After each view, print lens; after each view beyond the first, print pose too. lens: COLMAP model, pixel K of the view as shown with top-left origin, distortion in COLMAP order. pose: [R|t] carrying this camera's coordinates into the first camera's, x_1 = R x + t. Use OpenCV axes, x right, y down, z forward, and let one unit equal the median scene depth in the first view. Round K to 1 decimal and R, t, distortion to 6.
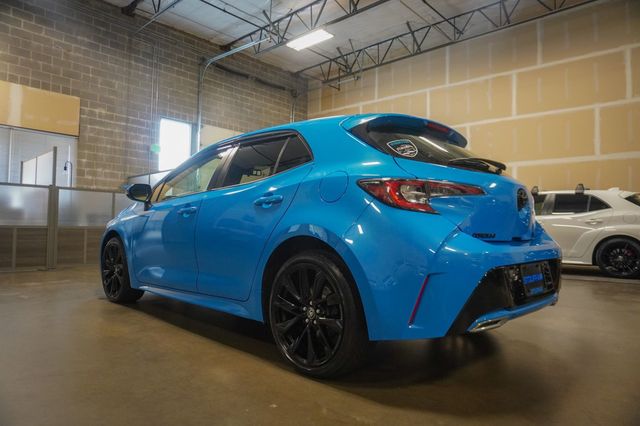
lens RADIAL K [[431.9, 0, 320.0], [0, 431.9, 213.0], [0, 0, 1]] dist [-0.005537, 0.004547]
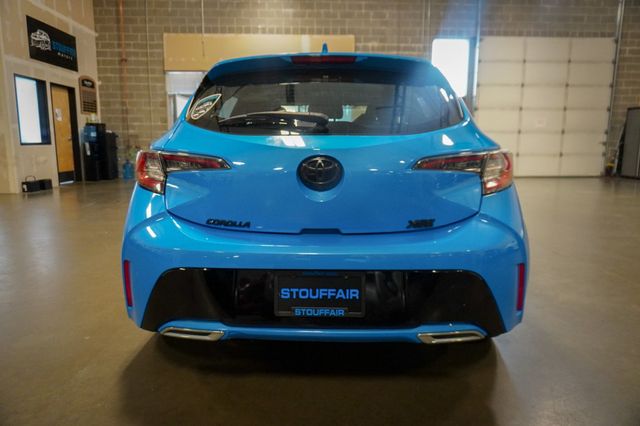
lens RADIAL K [[431.9, 0, 320.0], [0, 431.9, 213.0], [0, 0, 1]] dist [-0.005537, 0.004547]
pose [[0.674954, 0.114425, -0.728934, 0.229877], [0.028186, 0.983183, 0.180435, -0.021716], [0.737322, -0.142331, 0.660378, 0.136617]]
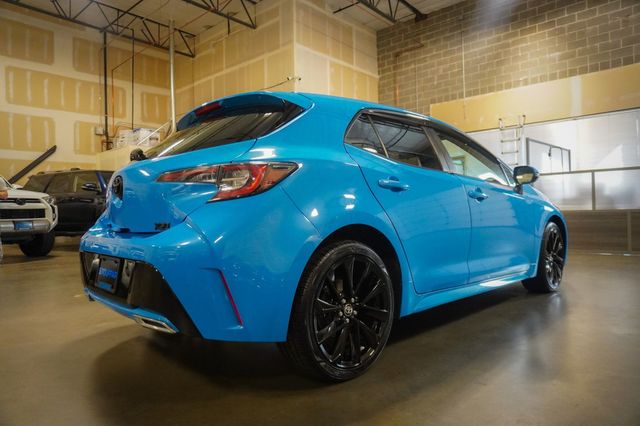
lens RADIAL K [[431.9, 0, 320.0], [0, 431.9, 213.0], [0, 0, 1]] dist [-0.005537, 0.004547]
pose [[-0.034119, -0.005764, -0.999401, 0.325431], [0.053513, 0.998538, -0.007586, 0.010136], [0.997984, -0.053740, -0.033761, 0.337644]]
